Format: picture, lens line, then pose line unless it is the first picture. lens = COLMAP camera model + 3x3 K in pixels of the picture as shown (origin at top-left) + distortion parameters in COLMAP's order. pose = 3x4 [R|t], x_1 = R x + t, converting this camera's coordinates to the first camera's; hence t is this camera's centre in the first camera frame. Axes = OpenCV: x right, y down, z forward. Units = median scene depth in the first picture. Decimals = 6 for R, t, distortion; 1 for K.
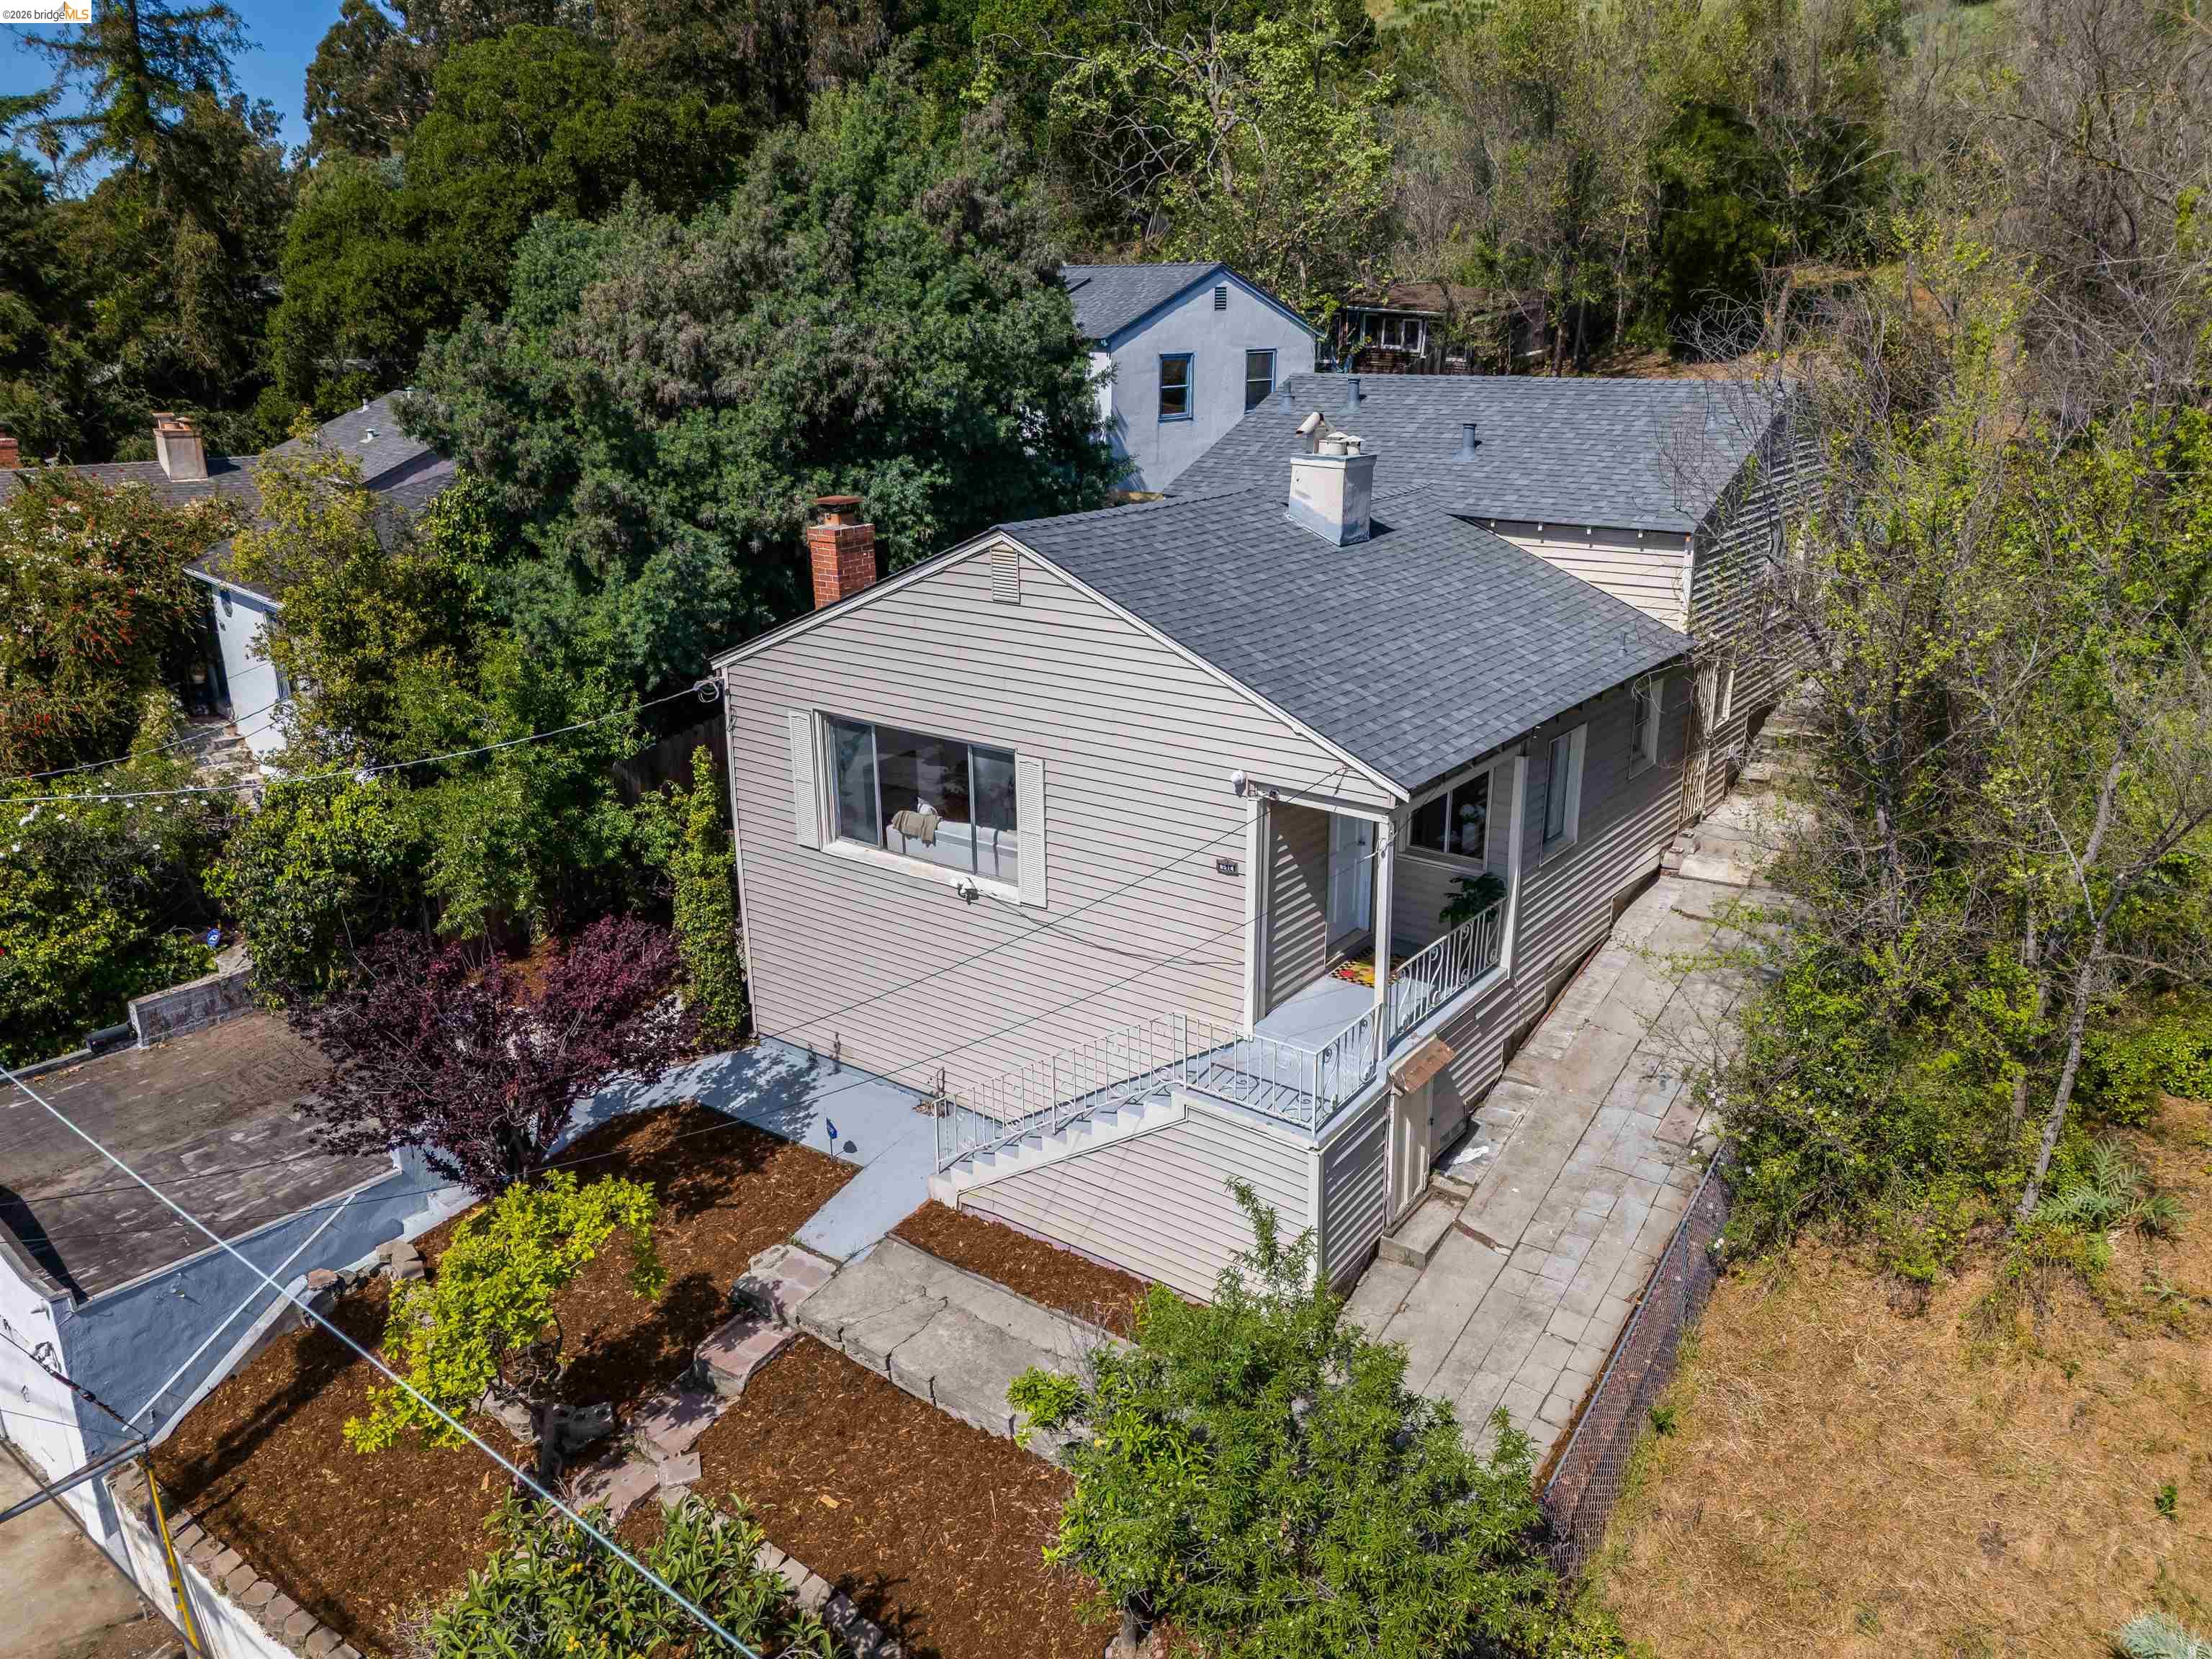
lens RADIAL K [[1614.5, 0, 1110.6], [0, 1614.5, 824.7], [0, 0, 1]] dist [0.070311, -0.070653]
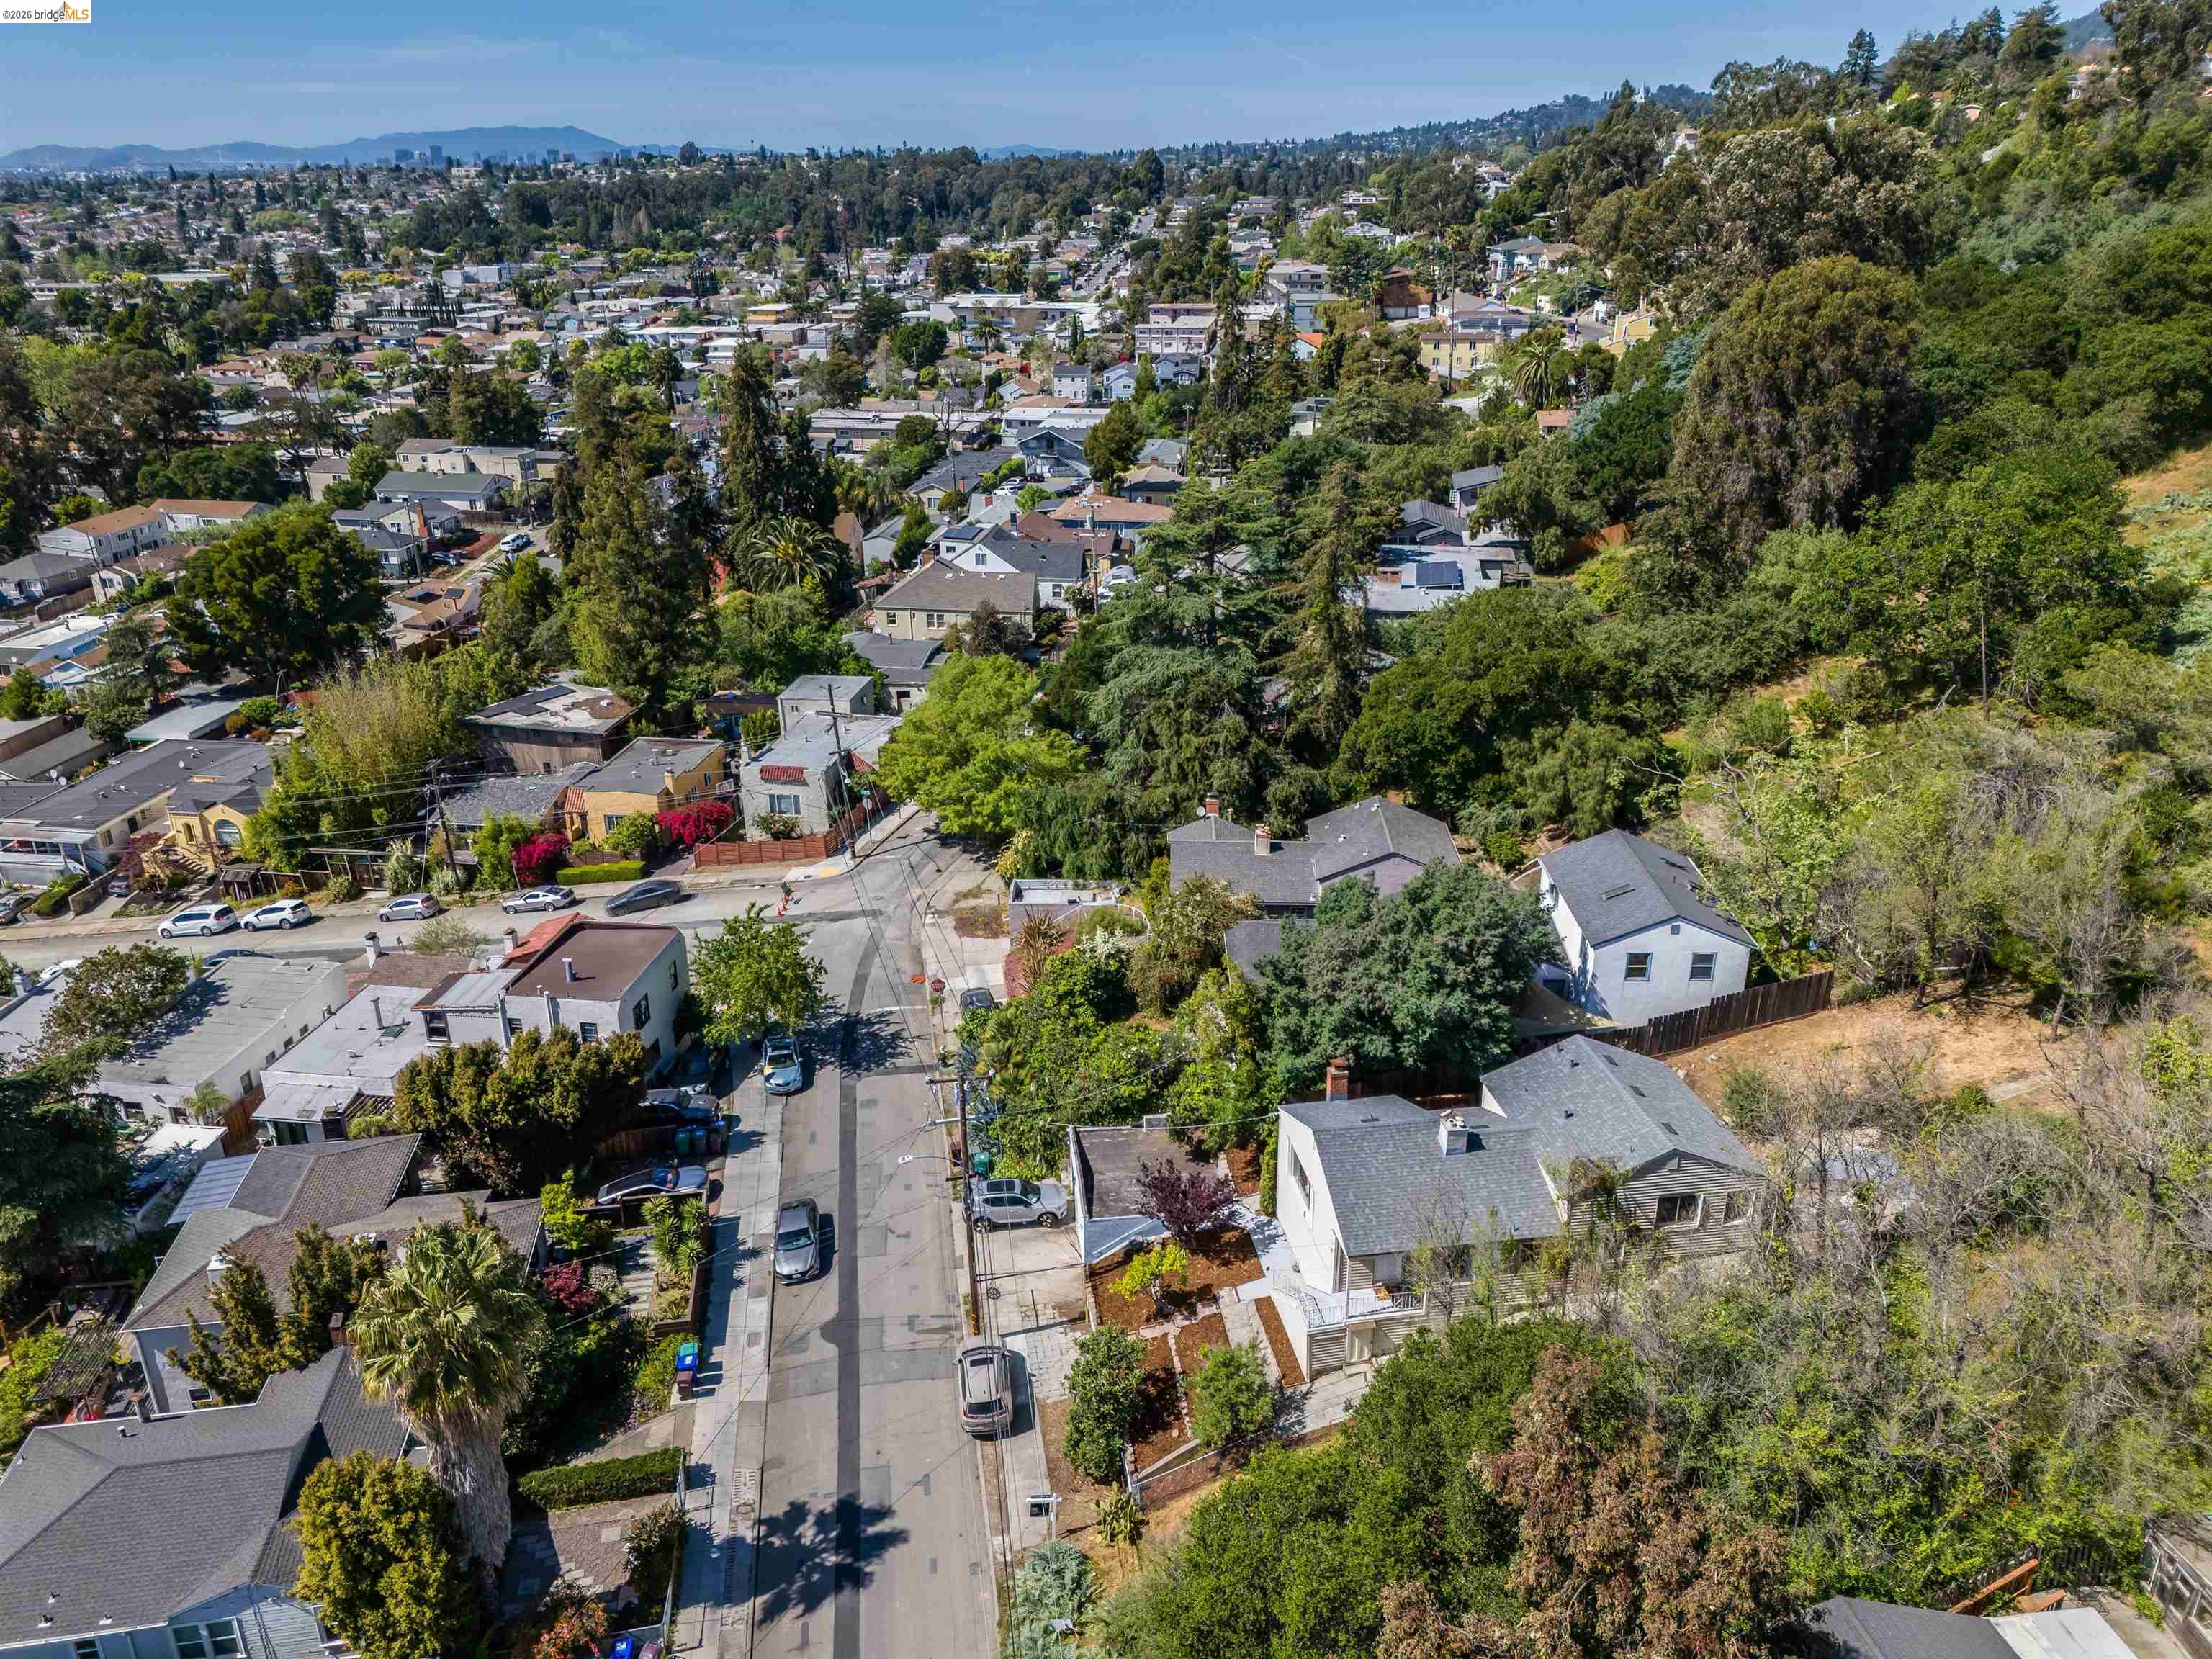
lens RADIAL K [[1614.5, 0, 1110.6], [0, 1614.5, 824.7], [0, 0, 1]] dist [0.070311, -0.070653]
pose [[0.713793, 0.260199, -0.650227, 1.283194], [-0.214485, 0.965028, 0.150719, -0.927260], [0.666705, 0.031882, 0.744640, -1.428872]]
